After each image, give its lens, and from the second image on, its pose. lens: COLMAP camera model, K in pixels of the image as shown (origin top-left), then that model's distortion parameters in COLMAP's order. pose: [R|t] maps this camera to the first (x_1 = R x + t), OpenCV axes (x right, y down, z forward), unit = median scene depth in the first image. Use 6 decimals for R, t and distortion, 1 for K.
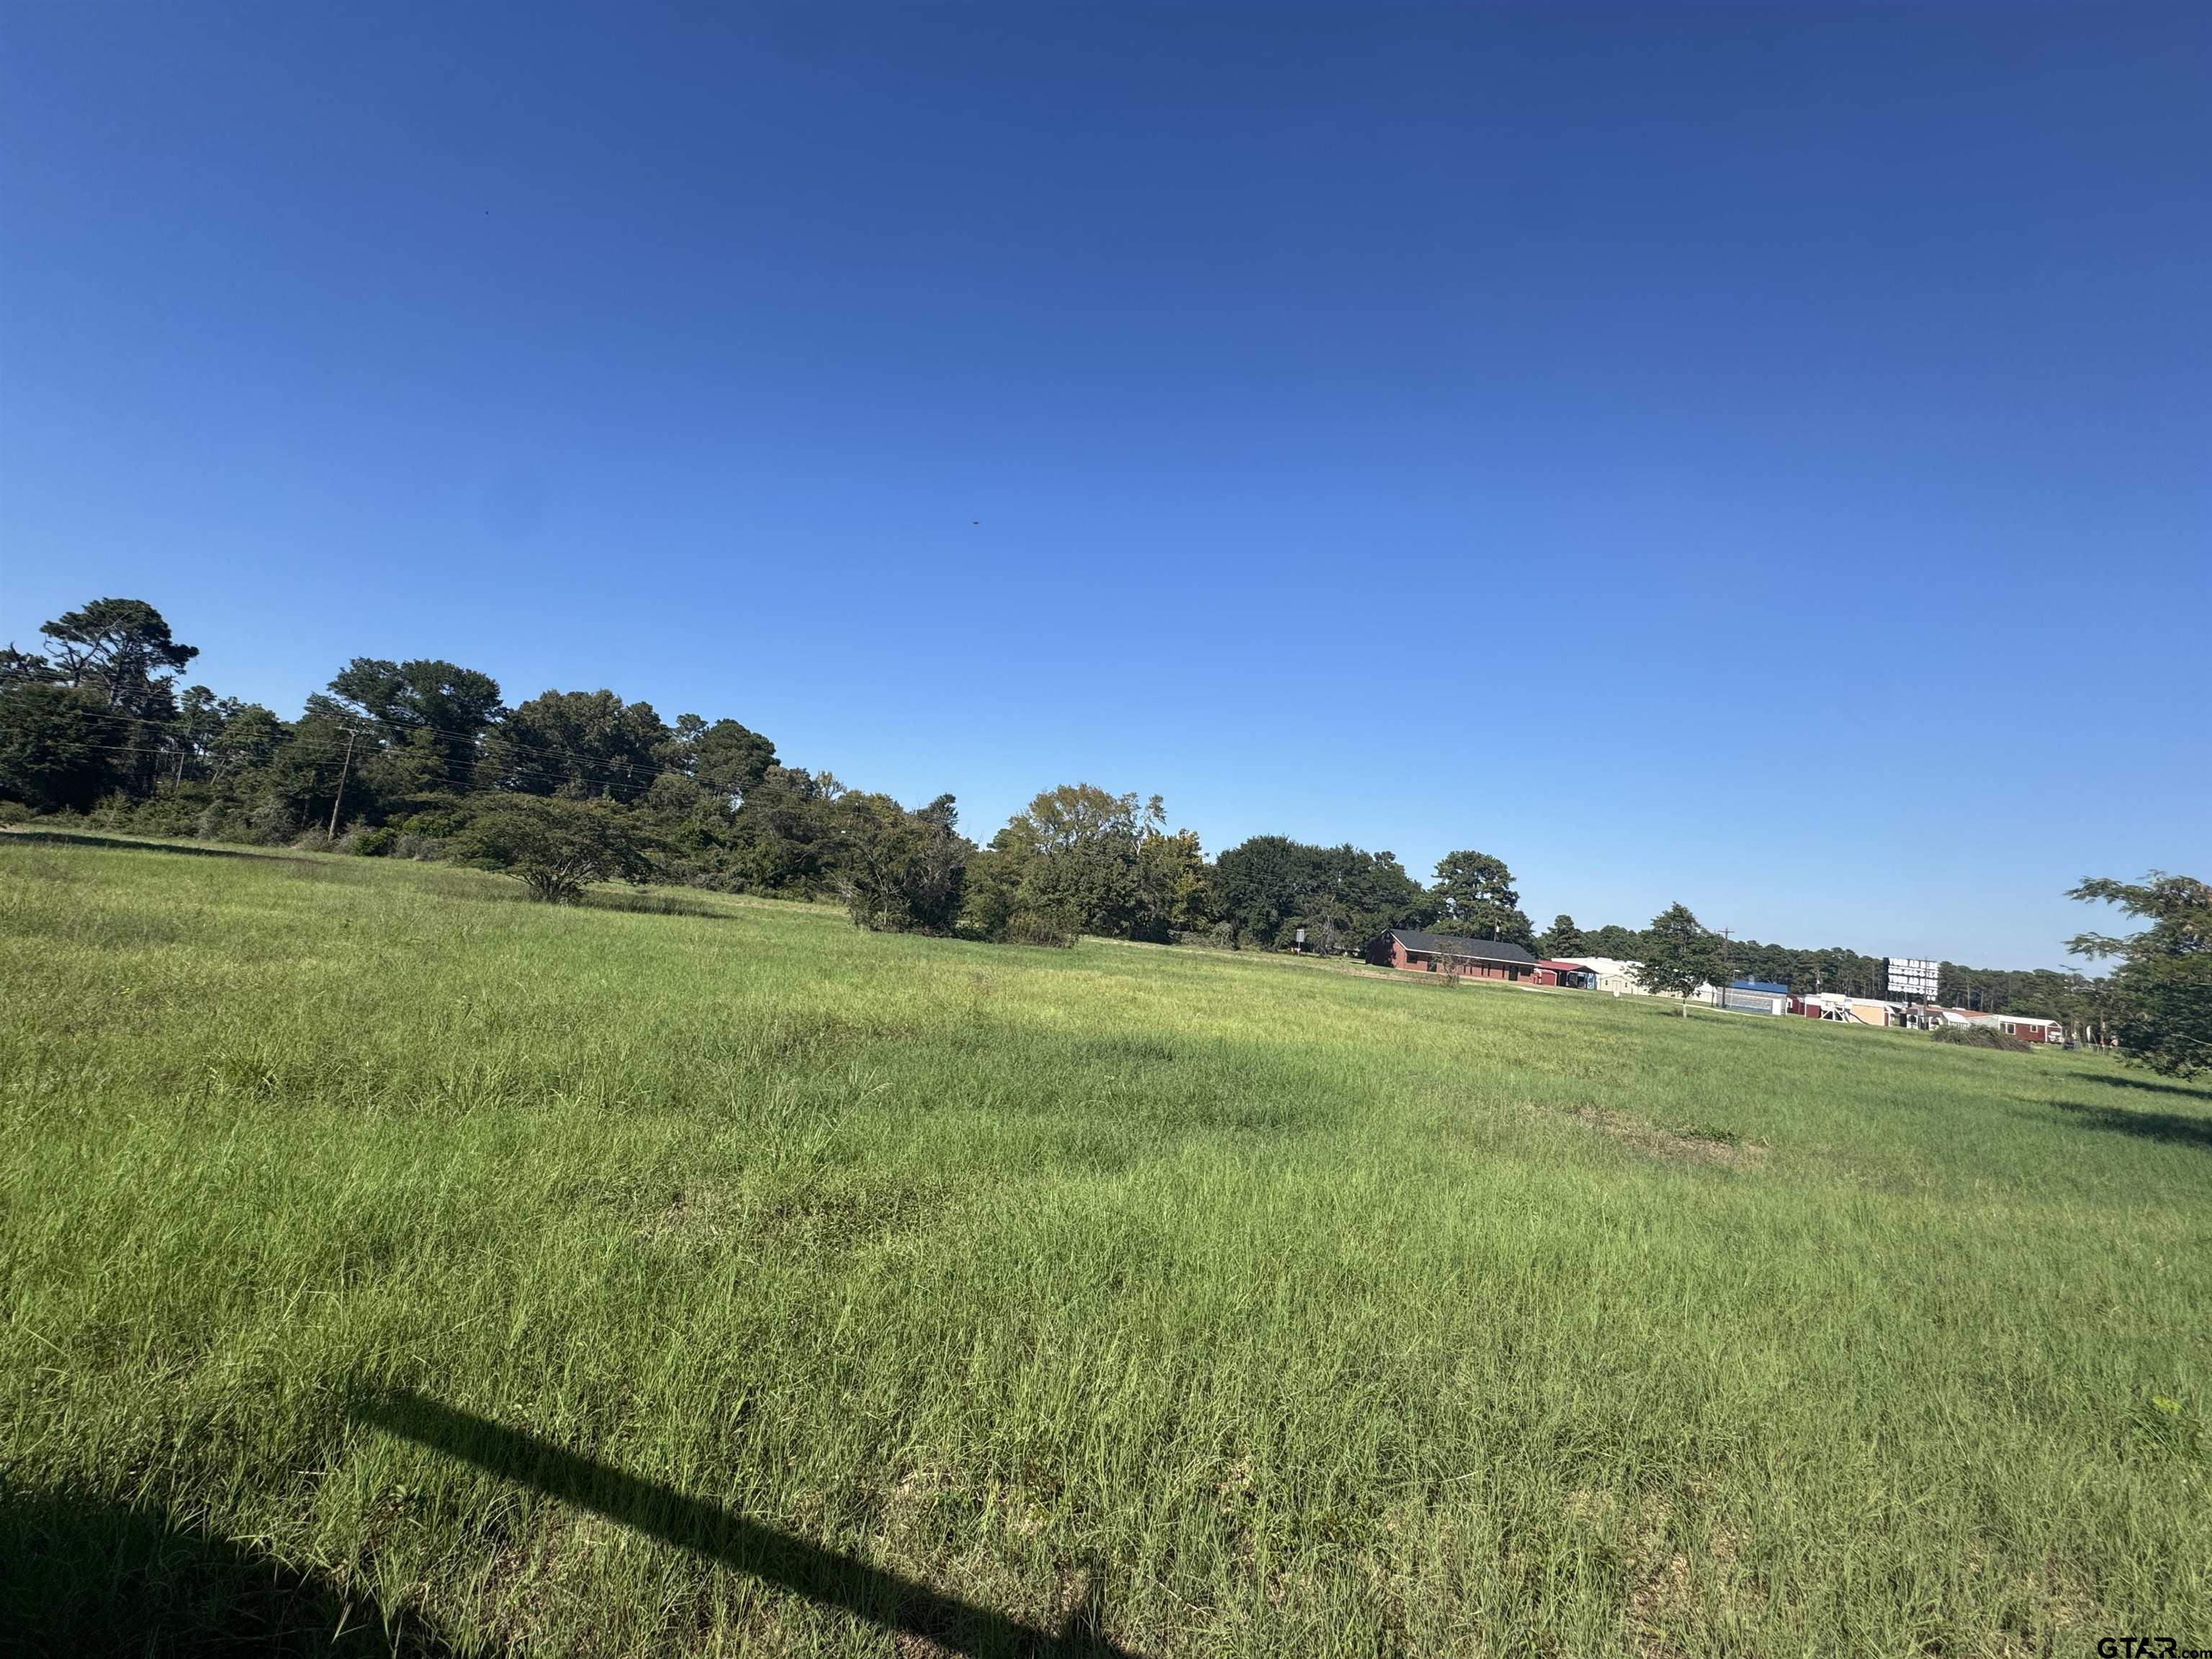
lens RADIAL K [[888.0, 0, 1106.0], [0, 888.0, 829.5], [0, 0, 1]] dist [-0.001068, -0.000109]
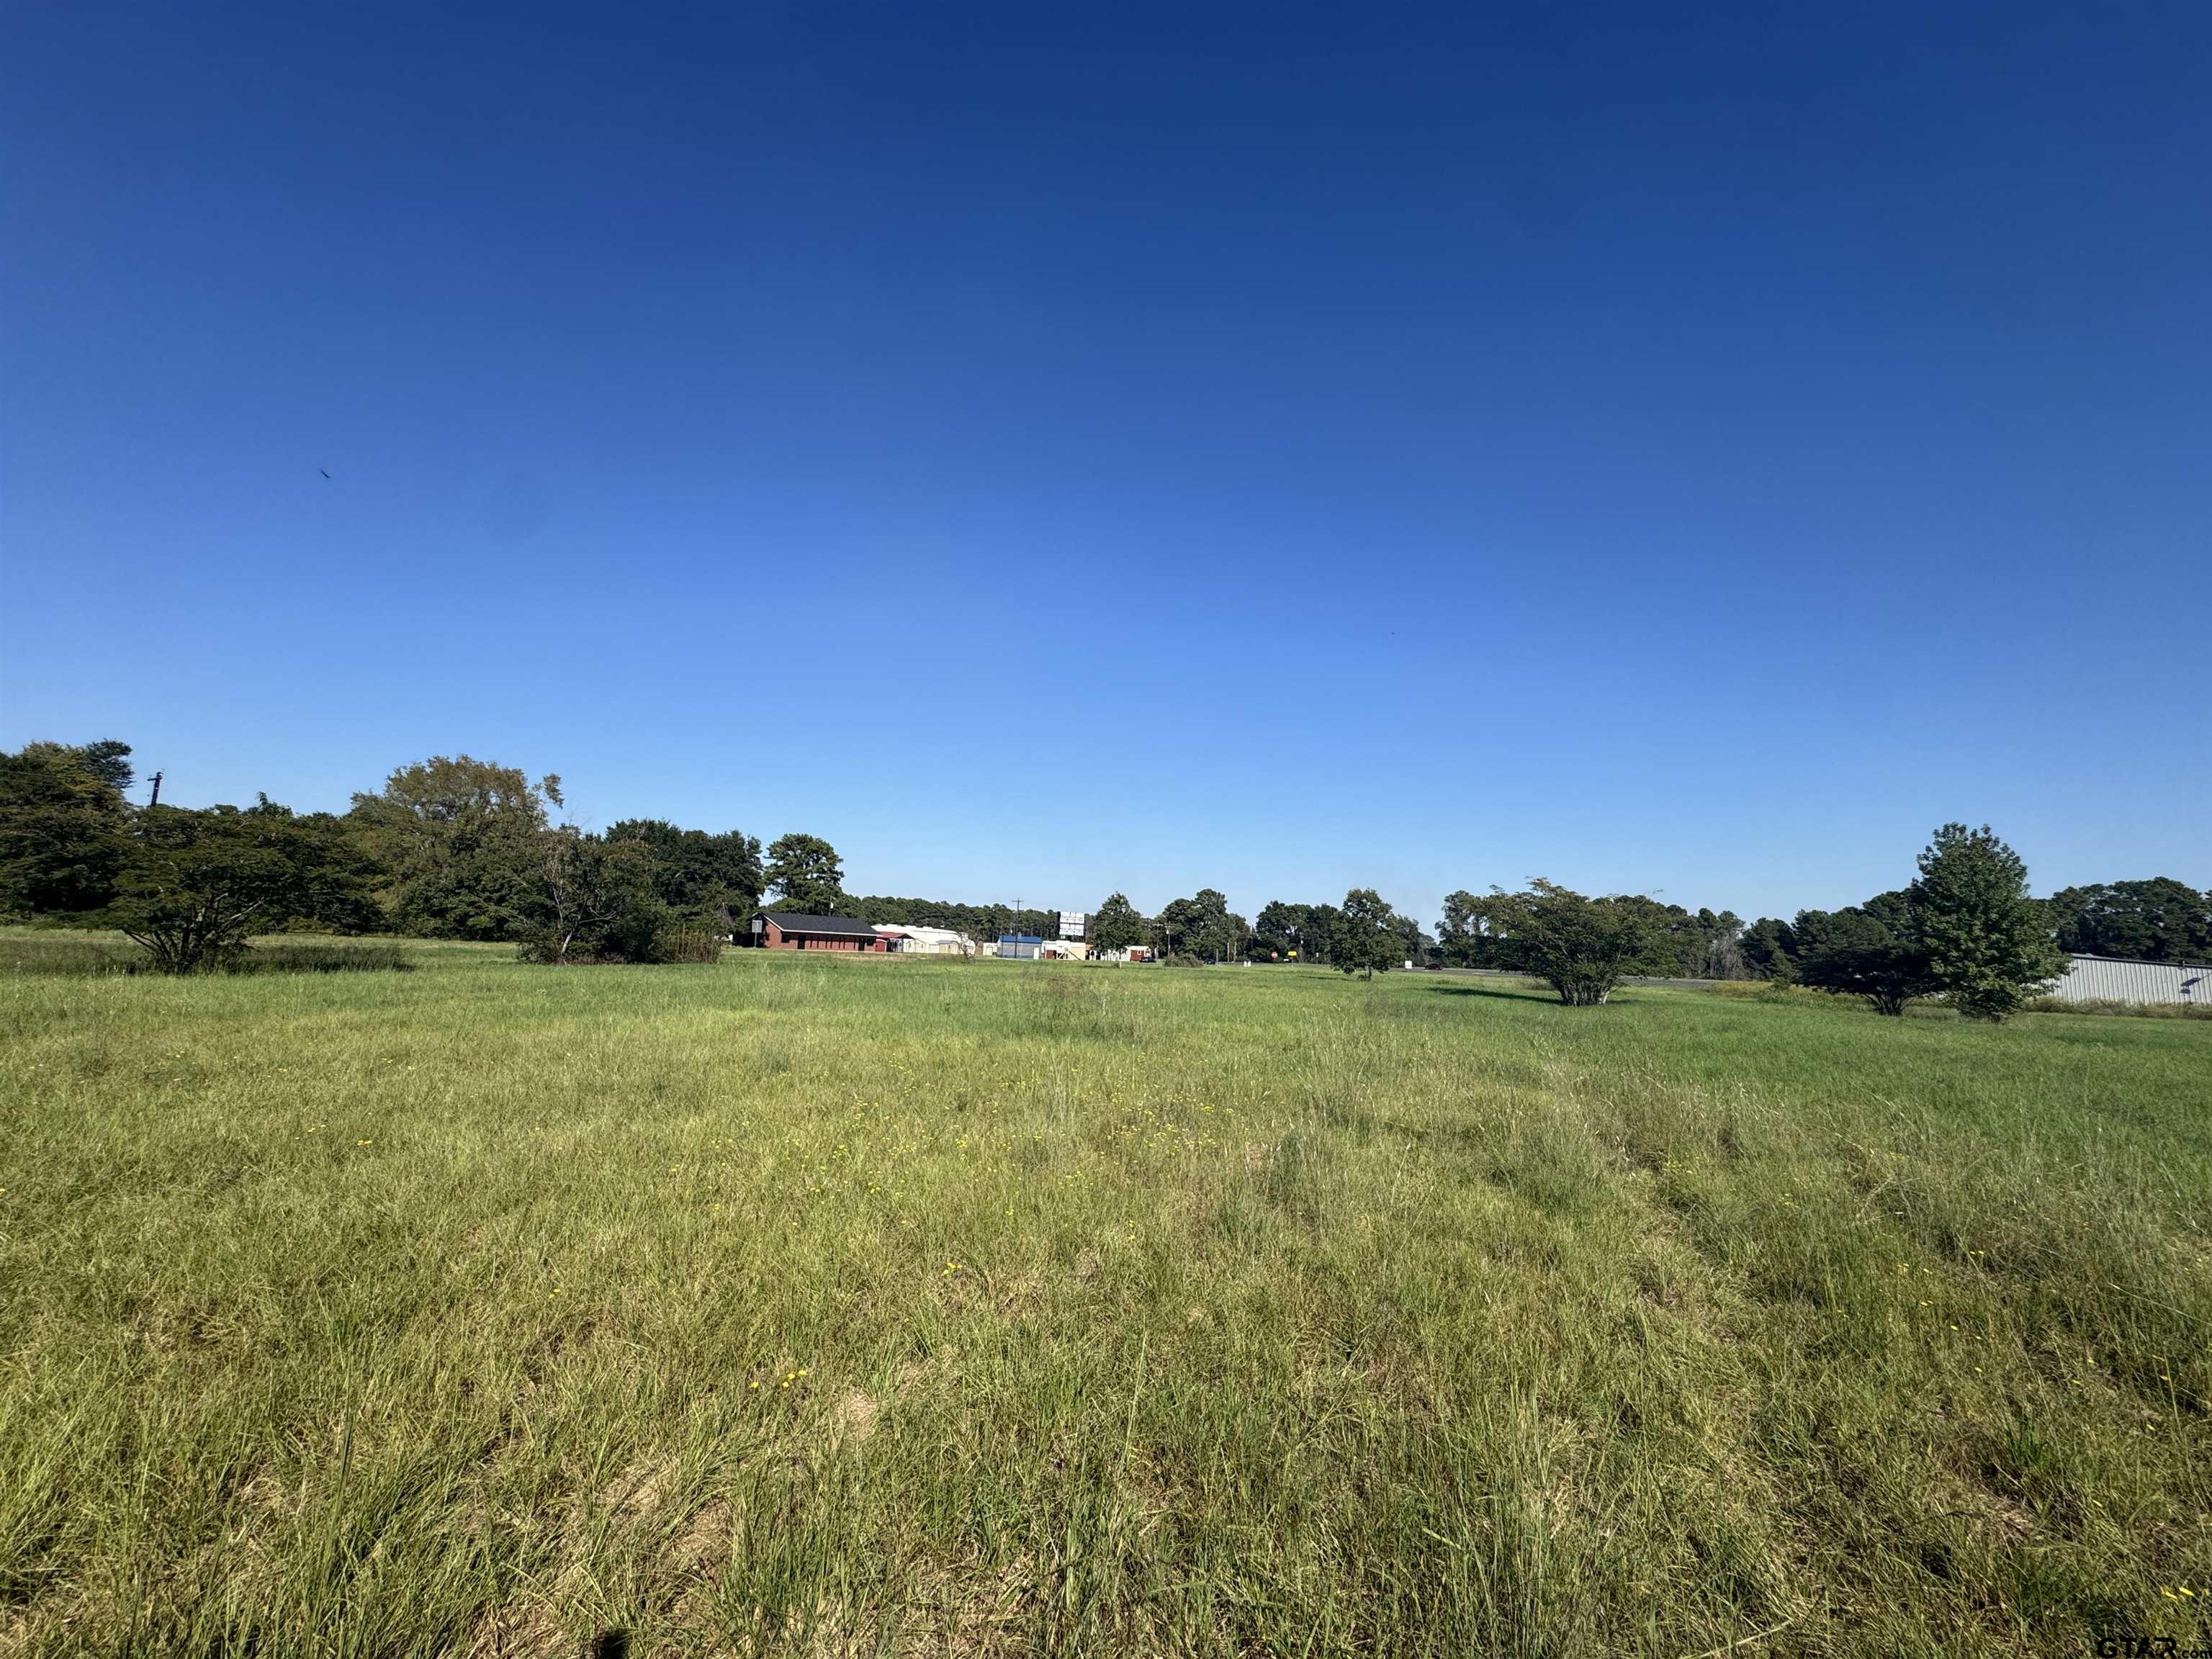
lens RADIAL K [[888.0, 0, 1106.0], [0, 888.0, 829.5], [0, 0, 1]] dist [-0.001068, -0.000109]
pose [[0.657065, 0.016102, 0.753662, -0.460705], [-0.043180, 0.998934, 0.016303, -0.042698], [-0.752596, -0.043255, 0.657060, 0.033938]]
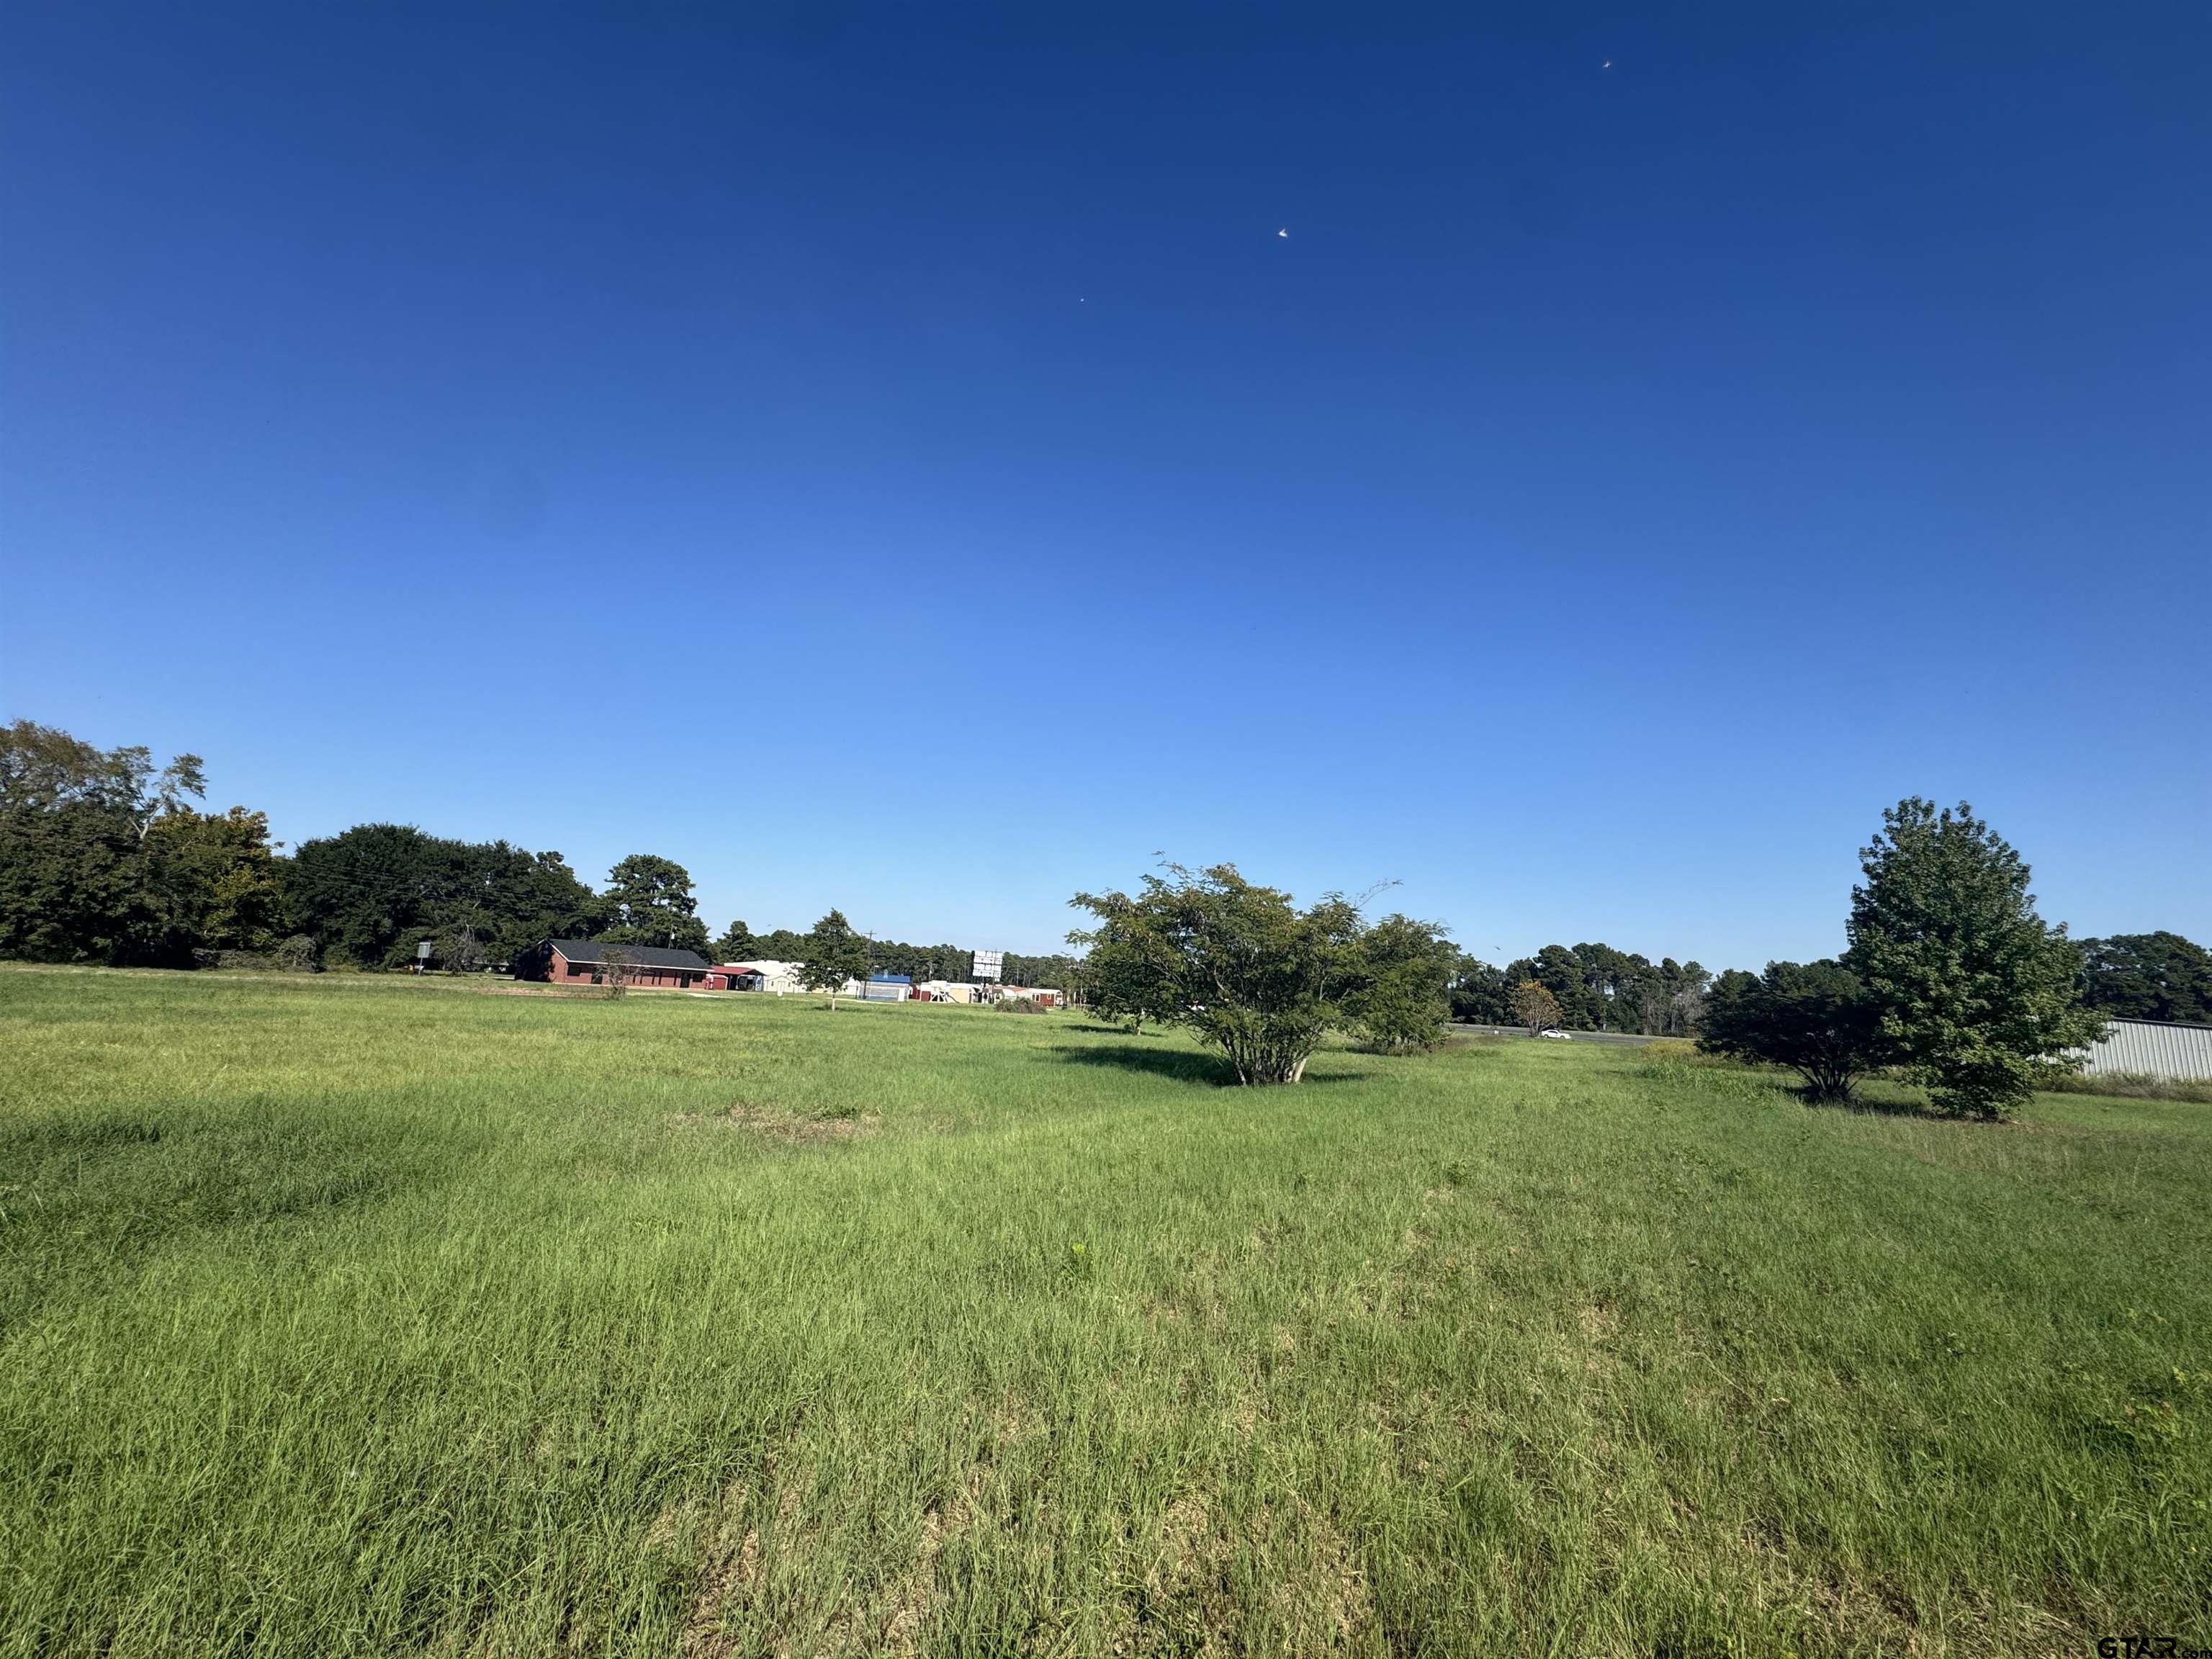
lens RADIAL K [[888.6, 0, 1106.0], [0, 888.6, 829.5], [0, 0, 1]] dist [-0.002068, -0.000159]
pose [[0.649442, 0.066329, 0.757513, 0.002299], [-0.061020, 0.997522, -0.035030, -0.000161], [-0.757959, -0.023474, 0.651880, 0.000381]]
